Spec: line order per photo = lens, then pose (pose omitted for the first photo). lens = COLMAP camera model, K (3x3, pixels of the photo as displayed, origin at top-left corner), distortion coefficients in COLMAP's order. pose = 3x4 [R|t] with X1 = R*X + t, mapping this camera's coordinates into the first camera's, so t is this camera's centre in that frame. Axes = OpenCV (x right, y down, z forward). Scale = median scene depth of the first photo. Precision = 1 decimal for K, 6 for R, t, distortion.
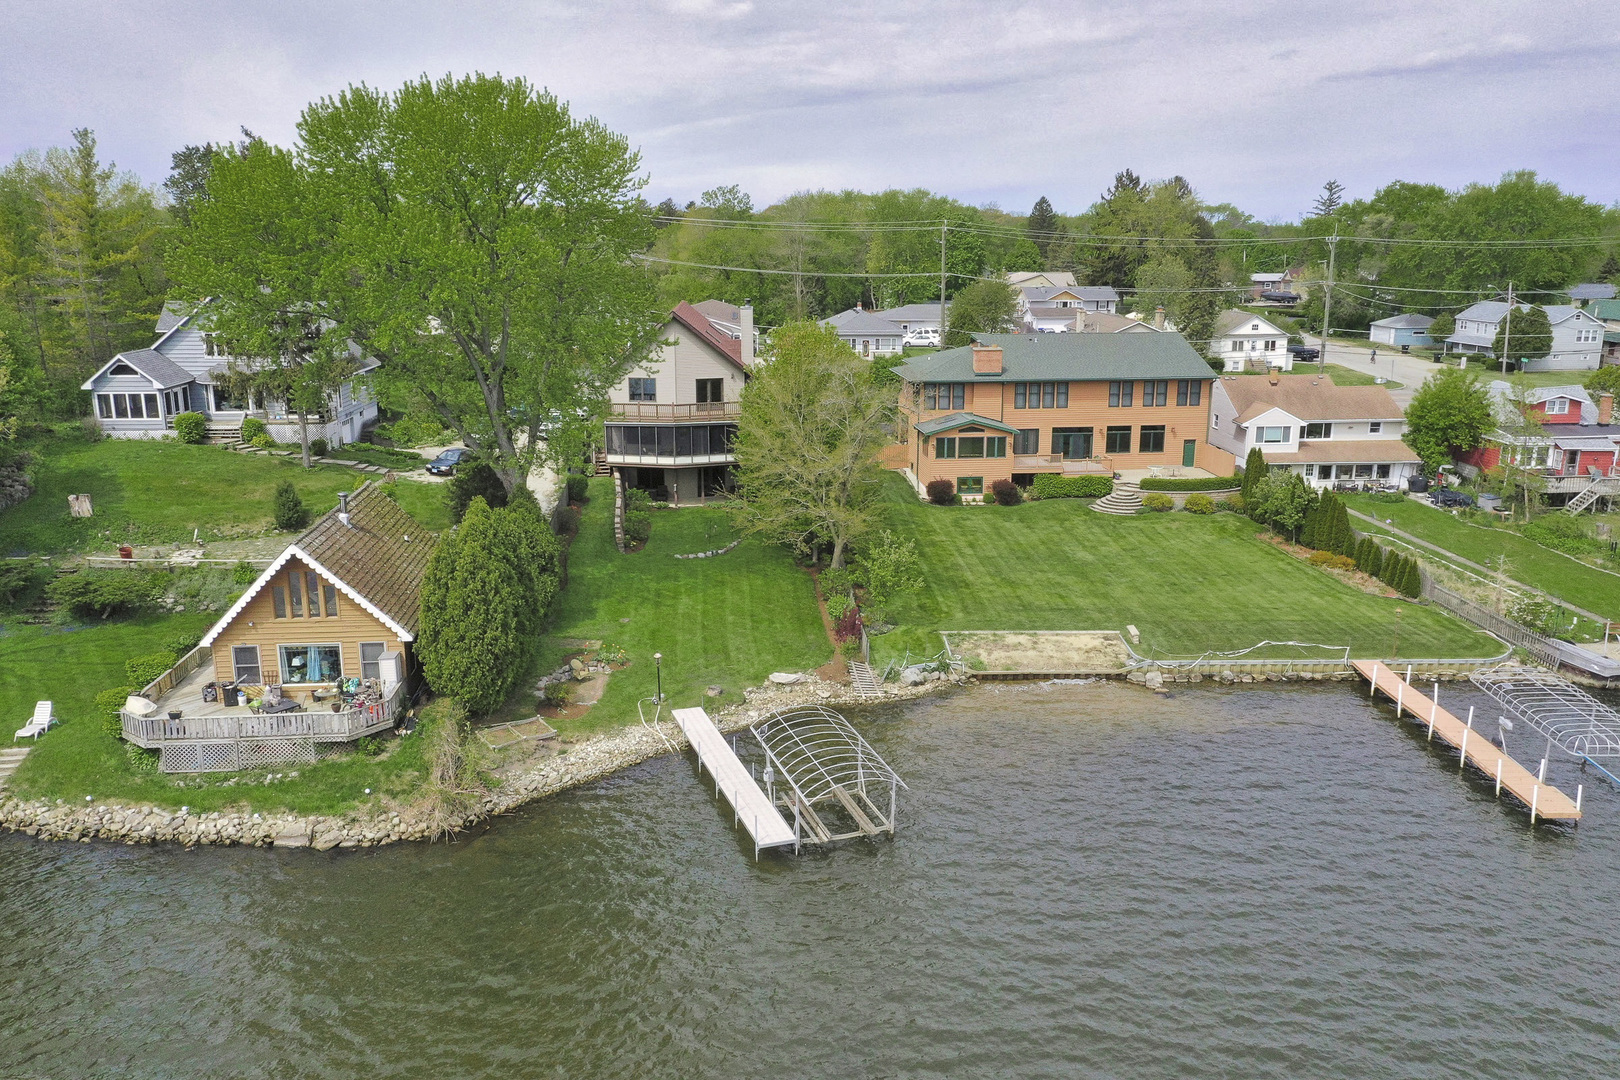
lens RADIAL K [[1275.6, 0, 810.0], [0, 1275.6, 540.0], [0, 0, 1]] dist [-0.001043, 0.055698]
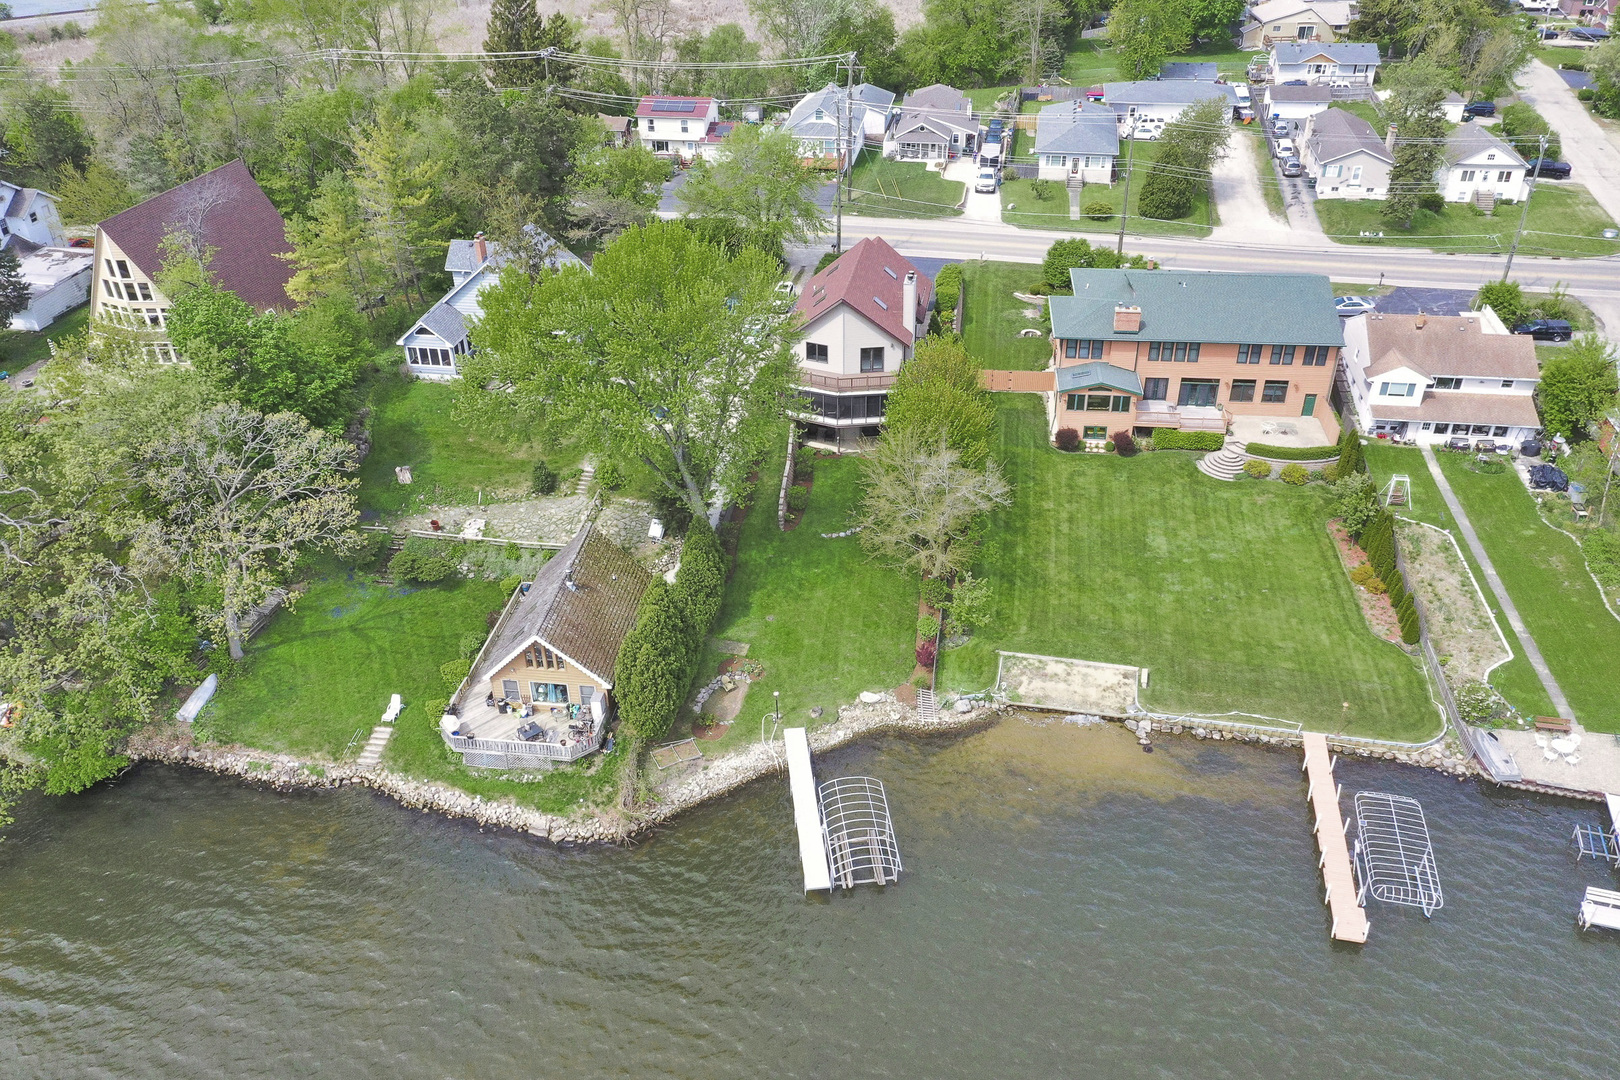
lens RADIAL K [[1275.6, 0, 810.0], [0, 1275.6, 540.0], [0, 0, 1]] dist [-0.001043, 0.055698]
pose [[0.976078, 0.106333, -0.189644, 0.119633], [-0.038424, 0.942880, 0.330909, -0.379749], [0.213998, -0.315706, 0.924410, -0.189983]]
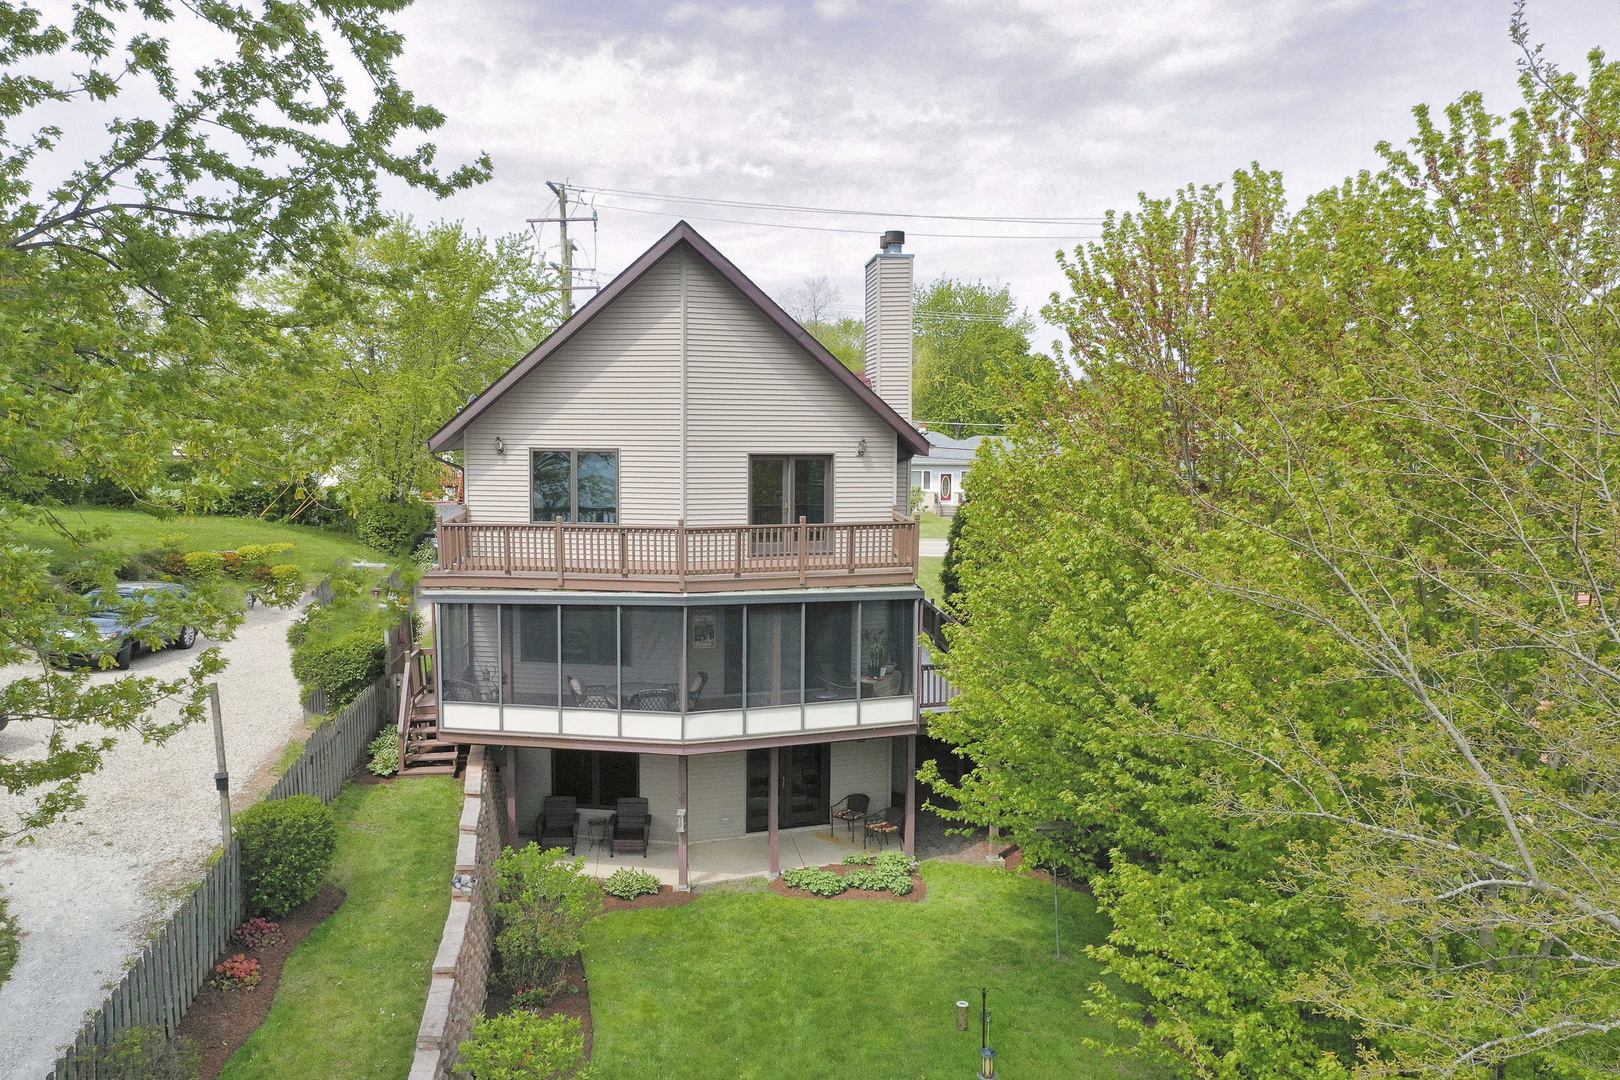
lens RADIAL K [[1275.6, 0, 810.0], [0, 1275.6, 540.0], [0, 0, 1]] dist [-0.001043, 0.055698]
pose [[0.999142, 0.003534, 0.041259, -0.094206], [0.001902, 0.991384, -0.130972, -0.069757], [-0.041366, 0.130938, 0.990527, 0.751166]]
